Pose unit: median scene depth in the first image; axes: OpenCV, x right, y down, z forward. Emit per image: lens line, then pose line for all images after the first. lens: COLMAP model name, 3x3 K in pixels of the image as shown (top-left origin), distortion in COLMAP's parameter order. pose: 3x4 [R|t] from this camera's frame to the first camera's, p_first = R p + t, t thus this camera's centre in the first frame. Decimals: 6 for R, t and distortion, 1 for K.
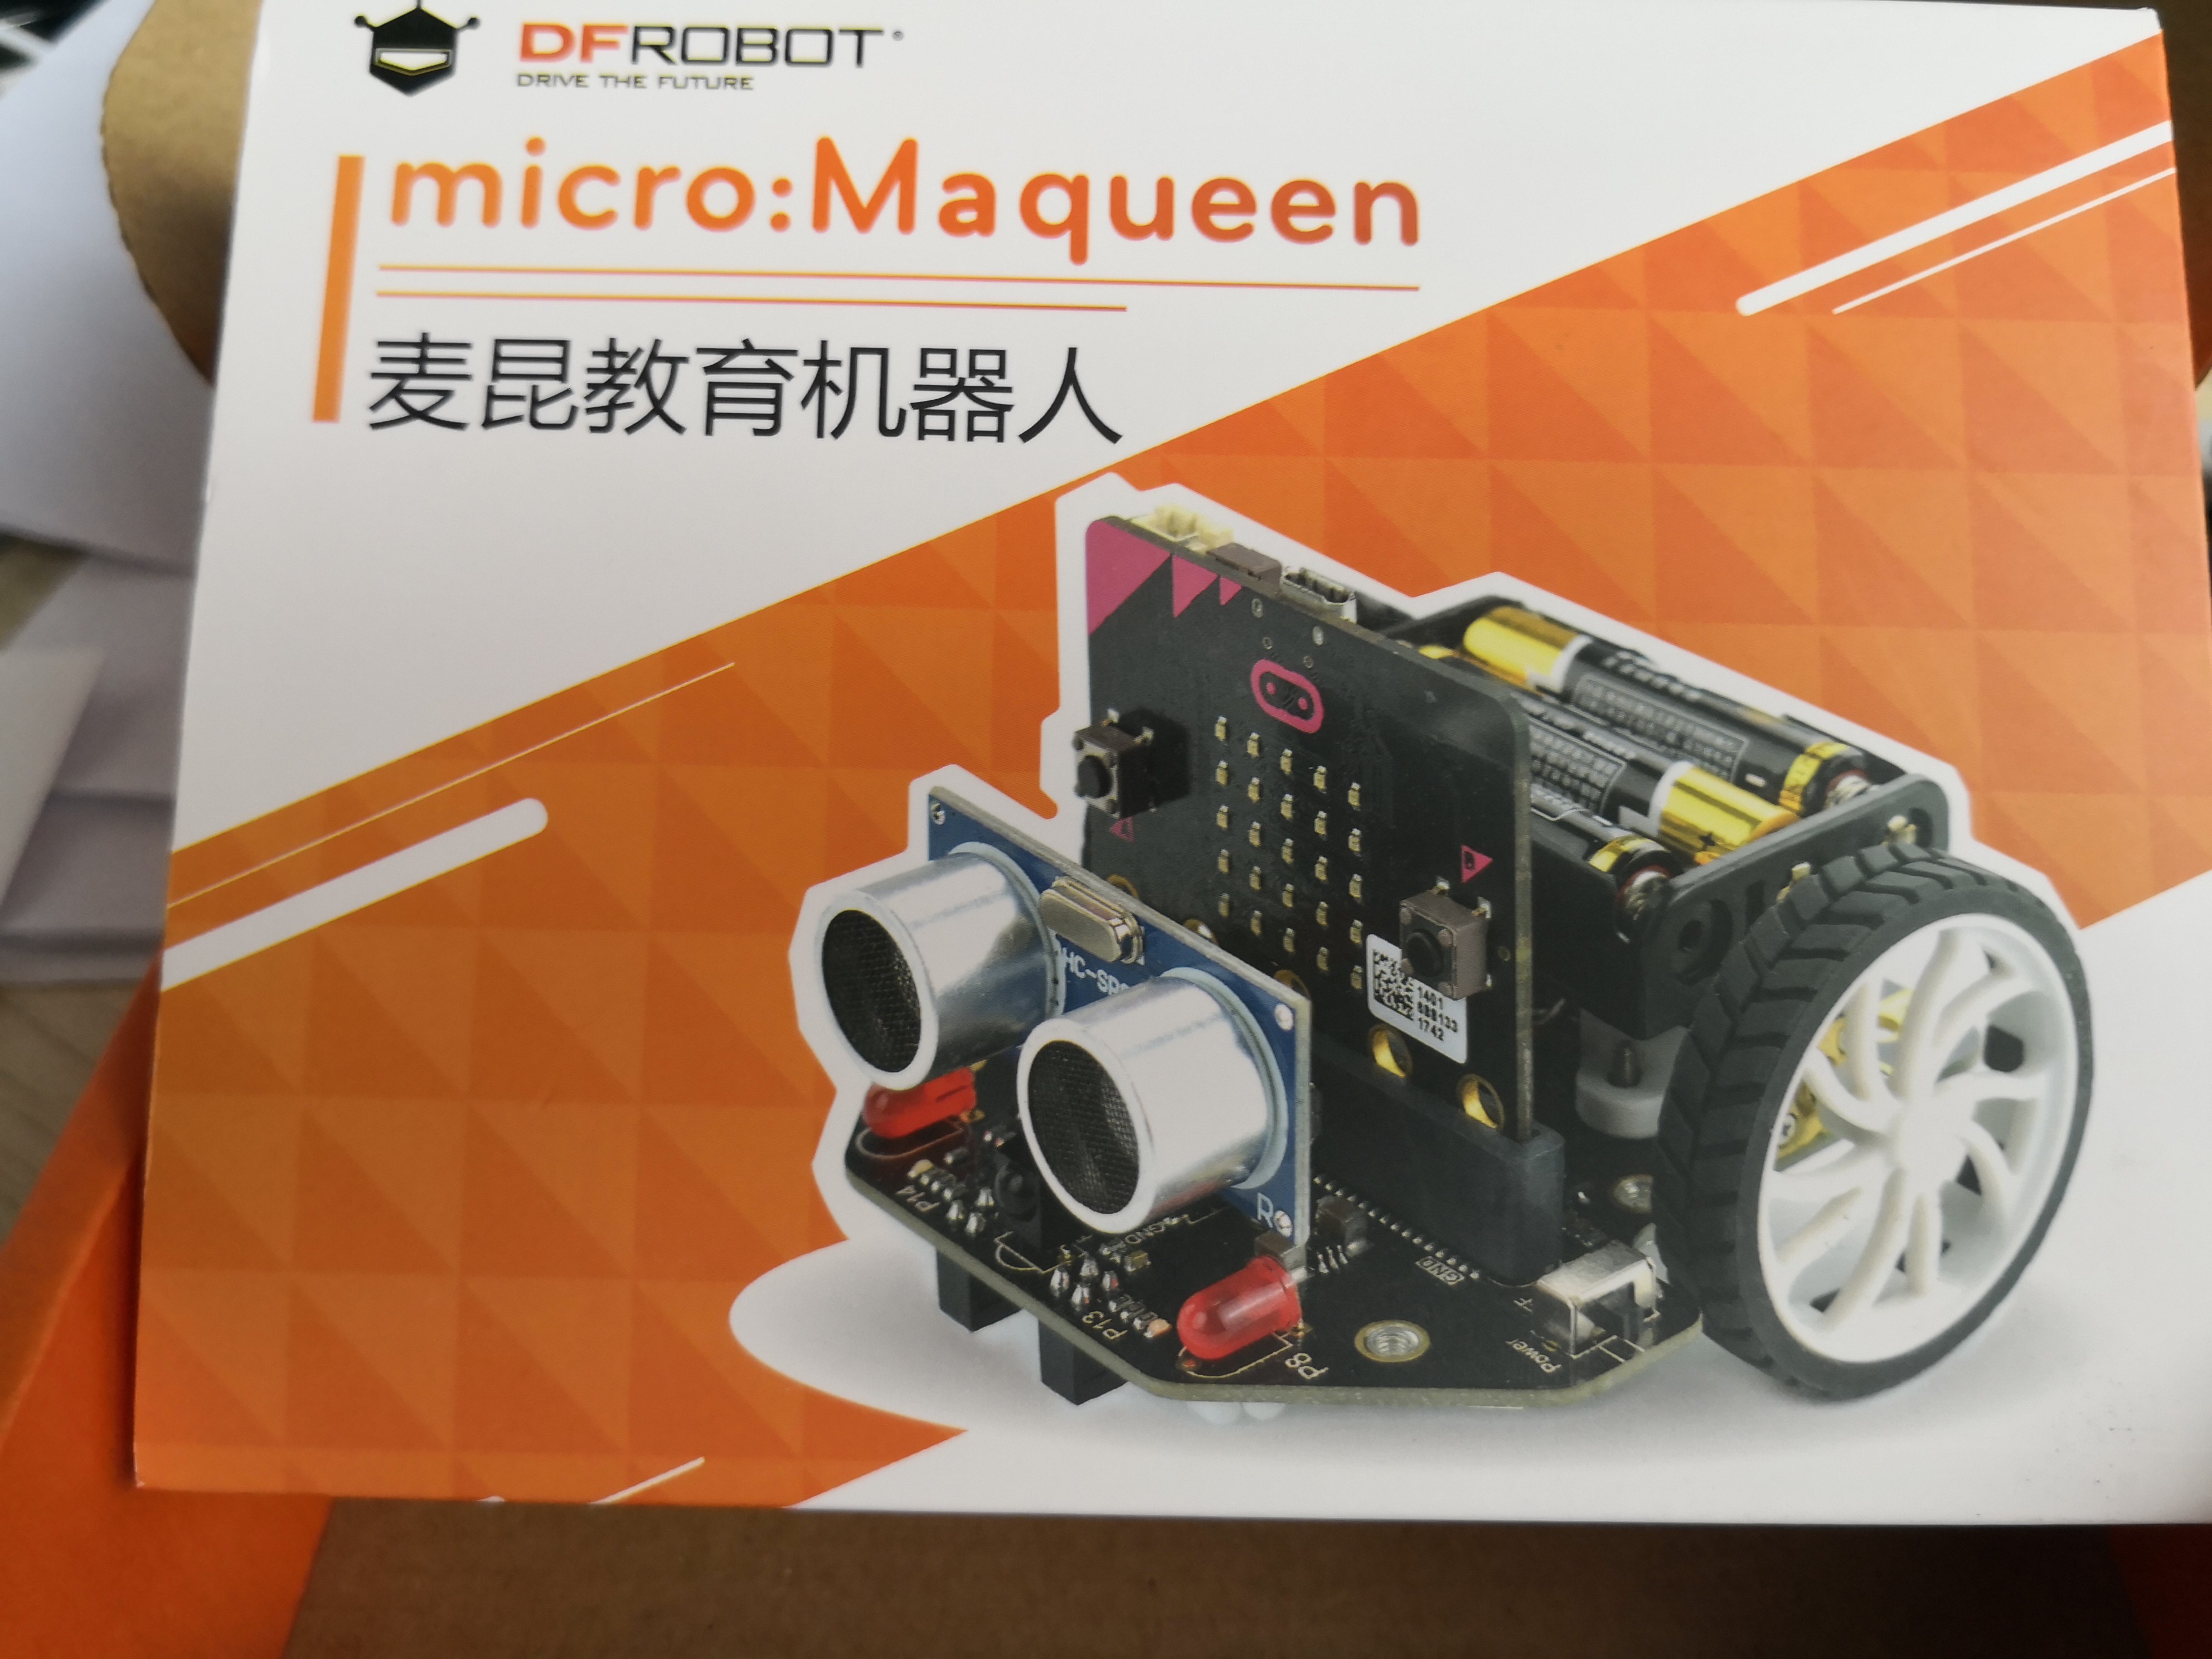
lens RADIAL K [[1708.9, 0, 1107.5], [0, 1708.9, 827.8], [0, 0, 1]] dist [0.000471, -0.036841]
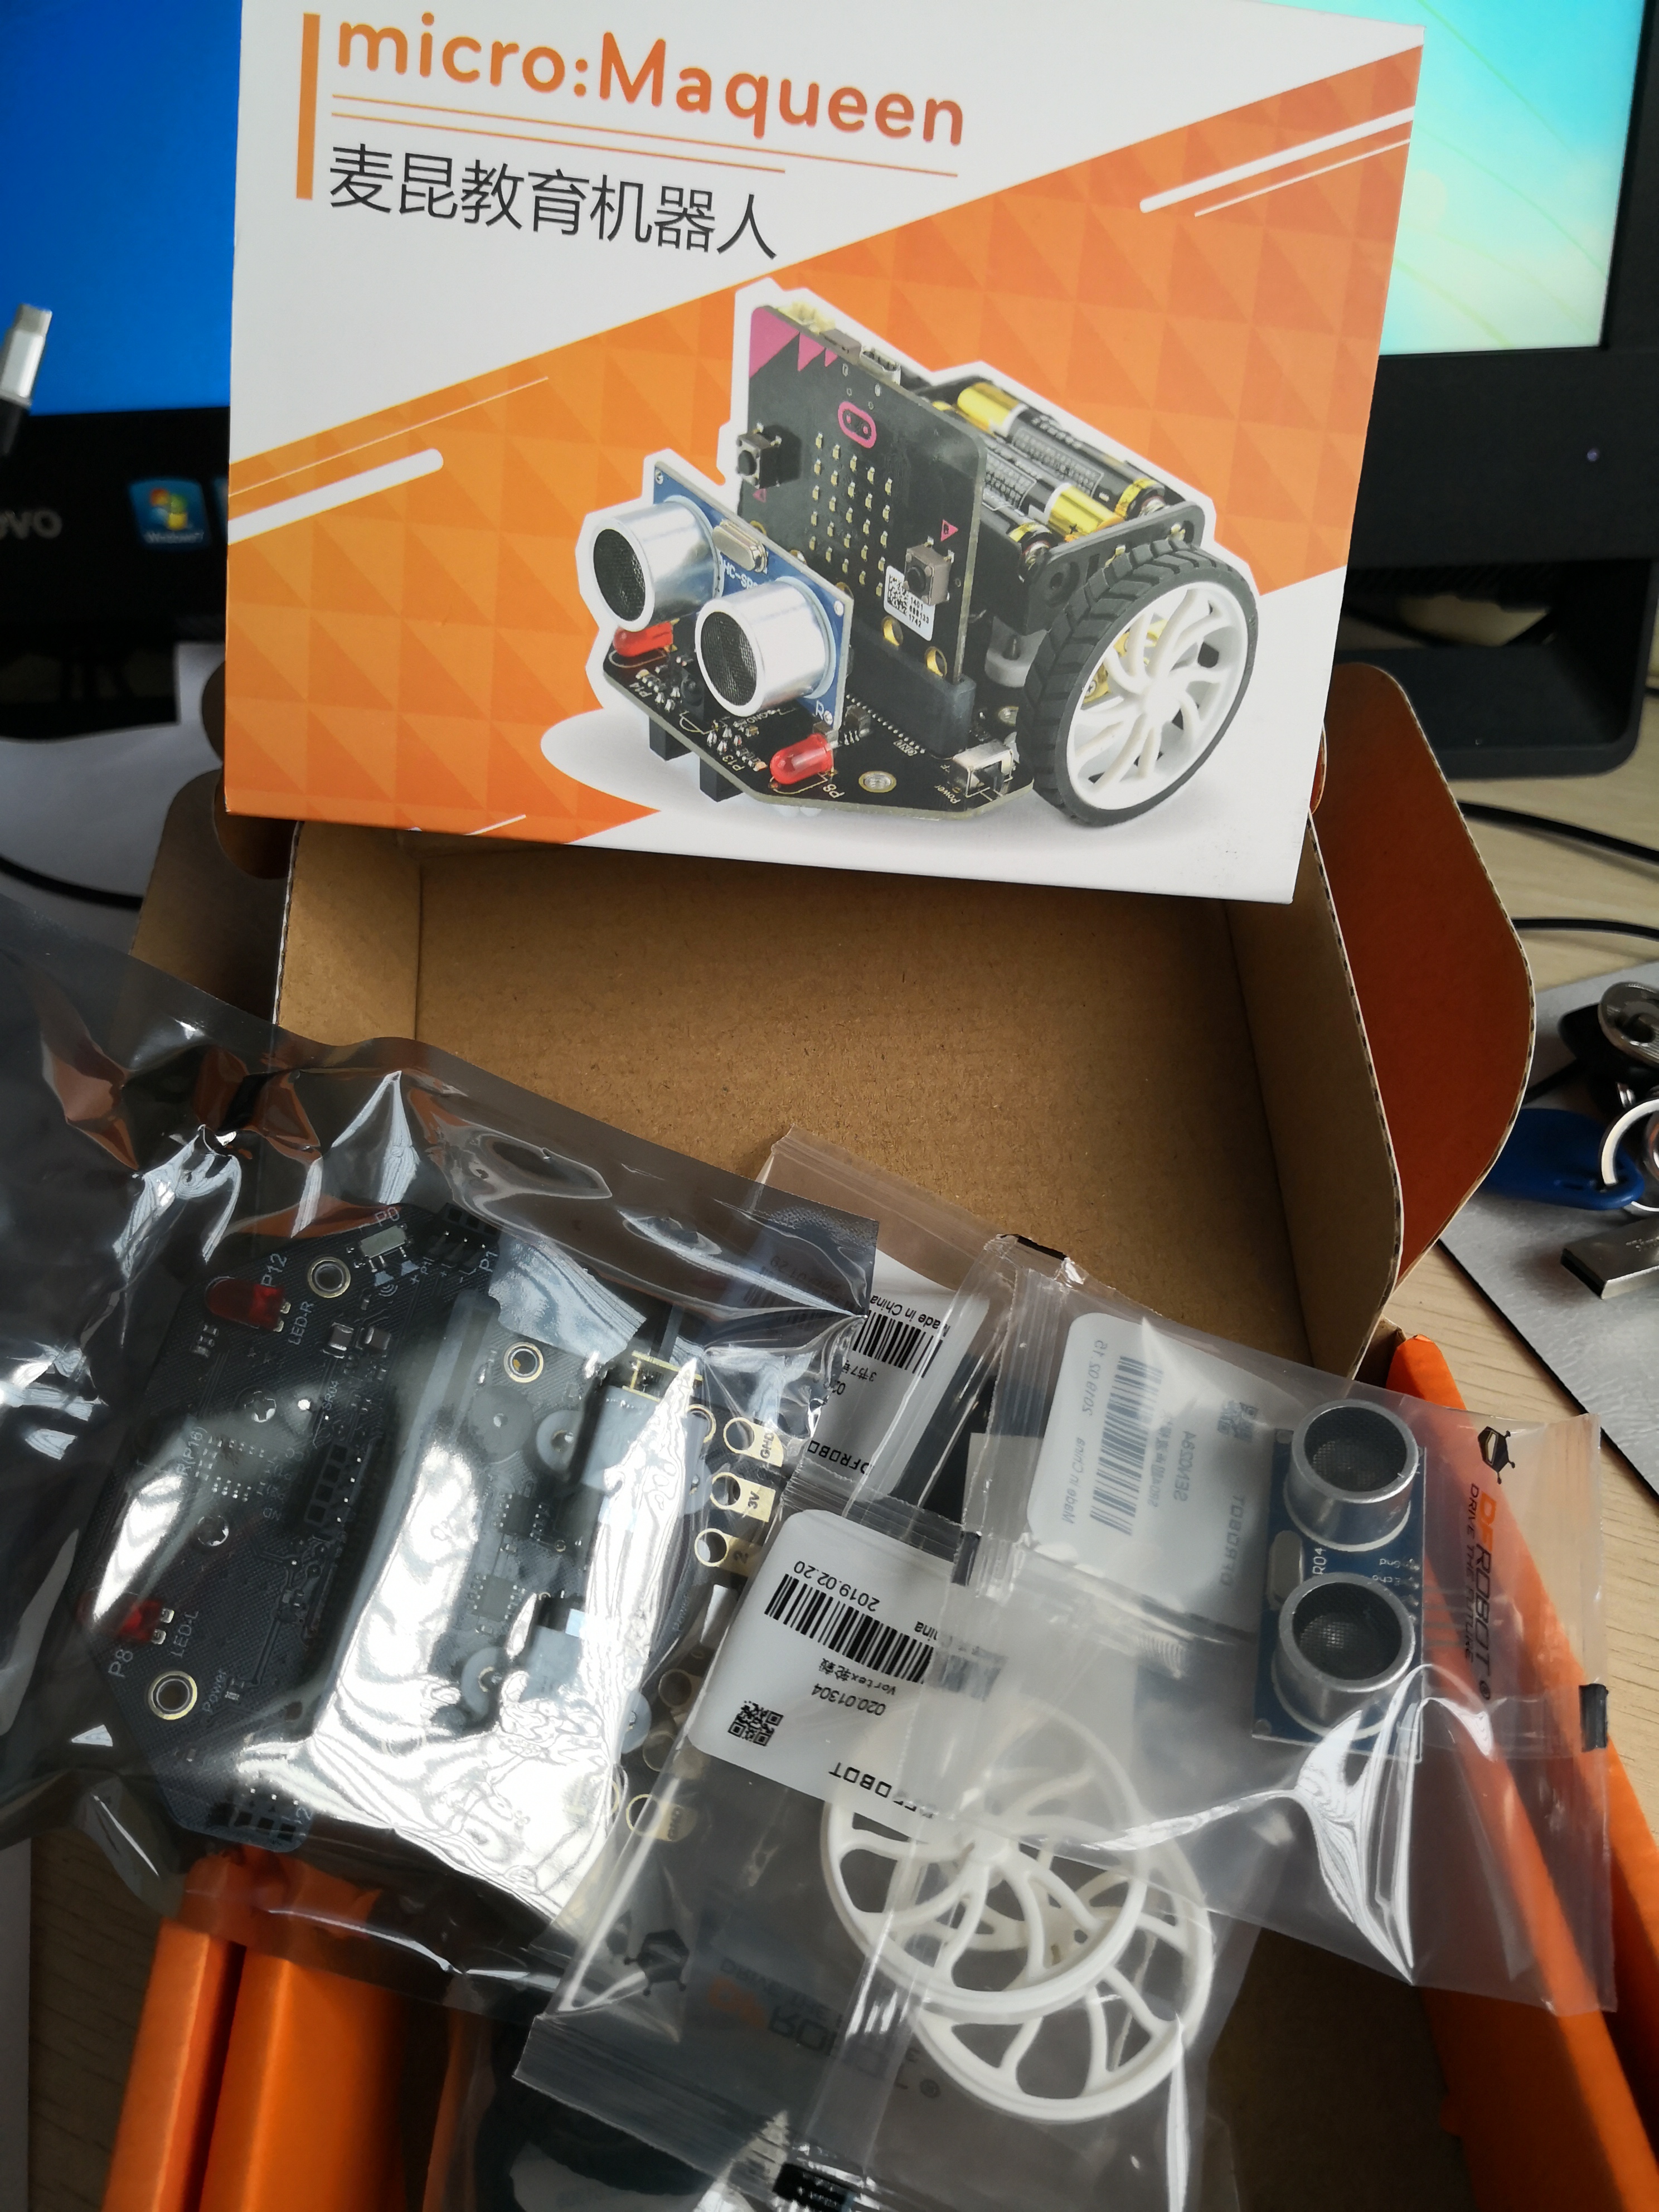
lens RADIAL K [[1708.9, 0, 822.5], [0, 1708.9, 1125.8], [0, 0, 1]] dist [0.000471, -0.036841]
pose [[0.996224, 0.067031, 0.055177, 0.019326], [-0.081804, 0.937608, 0.337933, 0.010692], [-0.029083, -0.341171, 0.939551, -0.949513]]
